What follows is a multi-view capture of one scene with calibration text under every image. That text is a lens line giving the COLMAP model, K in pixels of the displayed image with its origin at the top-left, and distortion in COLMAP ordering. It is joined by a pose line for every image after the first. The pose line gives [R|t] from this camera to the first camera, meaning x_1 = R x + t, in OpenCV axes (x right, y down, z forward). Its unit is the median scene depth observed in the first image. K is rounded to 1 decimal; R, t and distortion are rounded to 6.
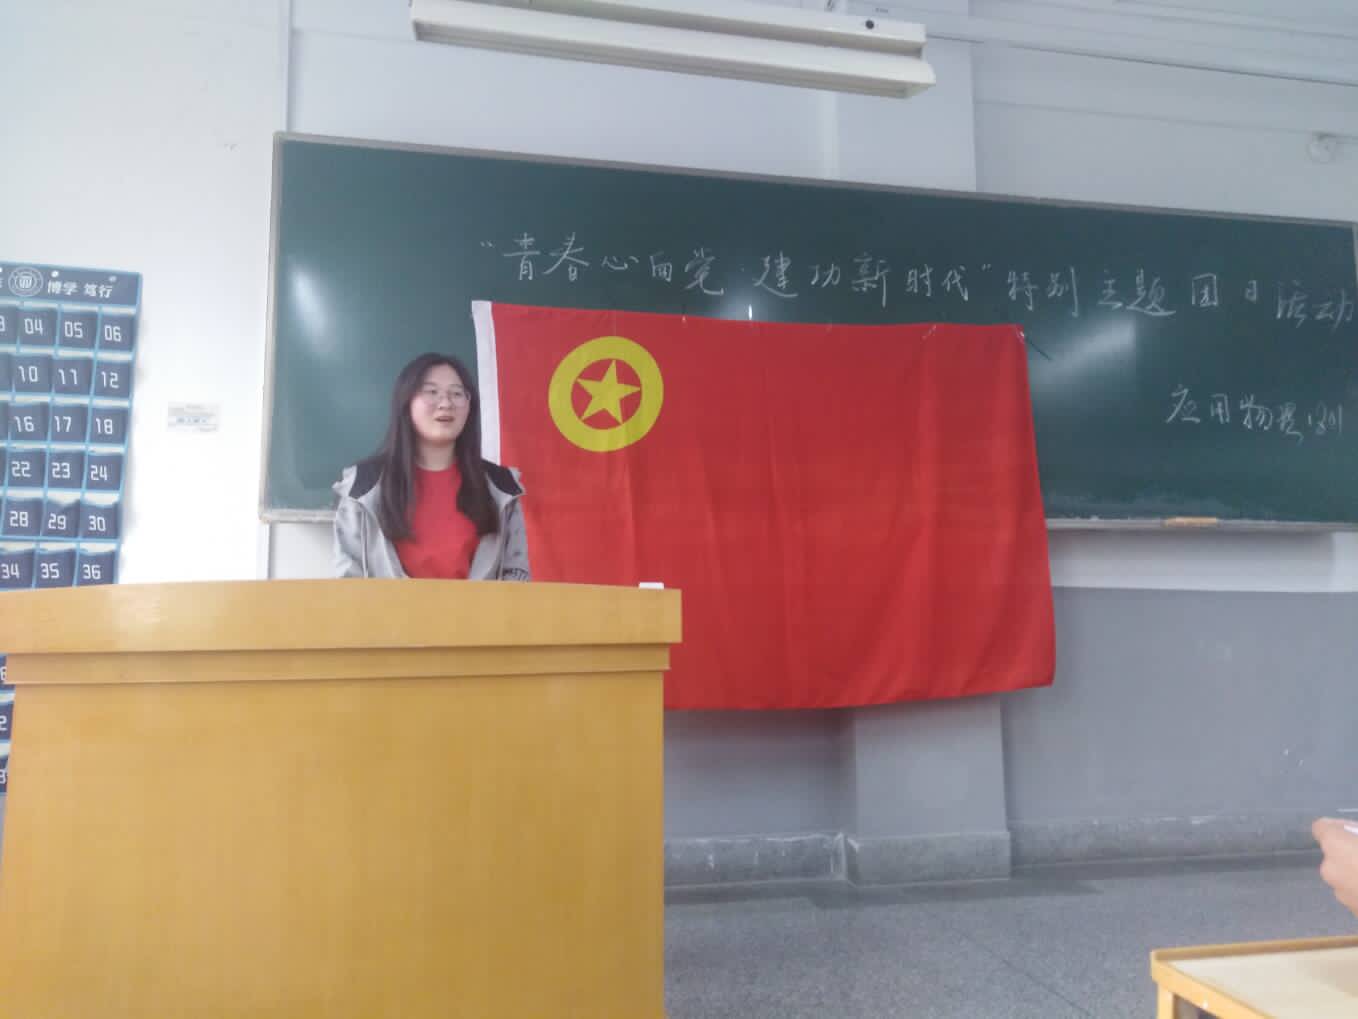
lens RADIAL K [[1006.1, 0, 679.0], [0, 1006.1, 508.0], [0, 0, 1]] dist [-0.001002, -0.001582]
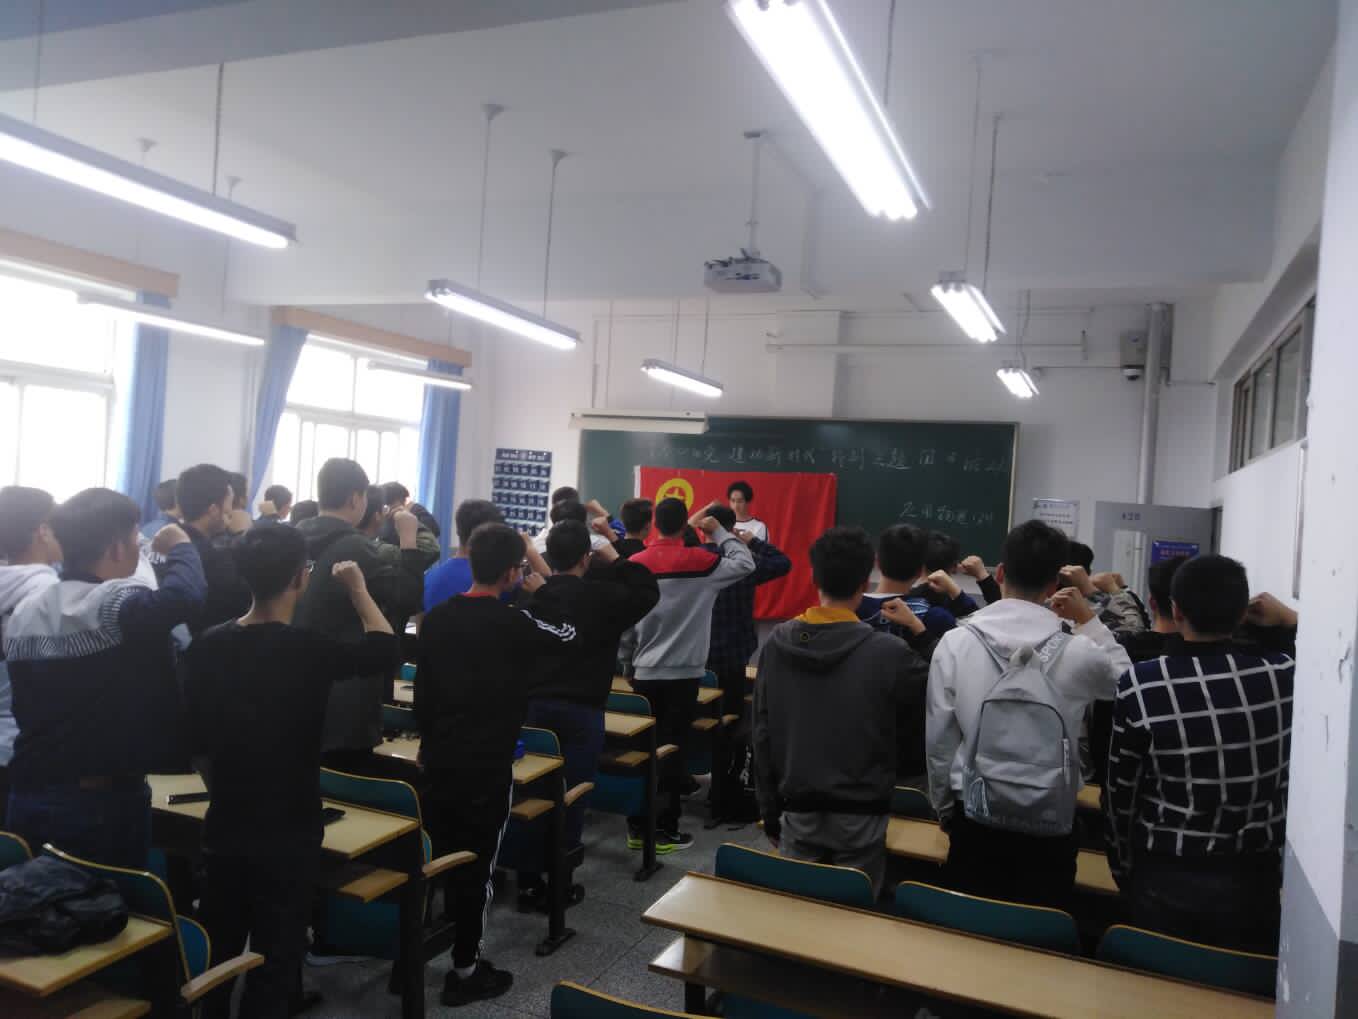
lens RADIAL K [[1006.1, 0, 678.9], [0, 1006.1, 507.9], [0, 0, 1]] dist [-0.001002, -0.001582]
pose [[0.816591, 0.076522, -0.572122, 1.500713], [0.007447, 0.989694, 0.143002, -0.473060], [0.577168, -0.121035, 0.807606, -1.251517]]
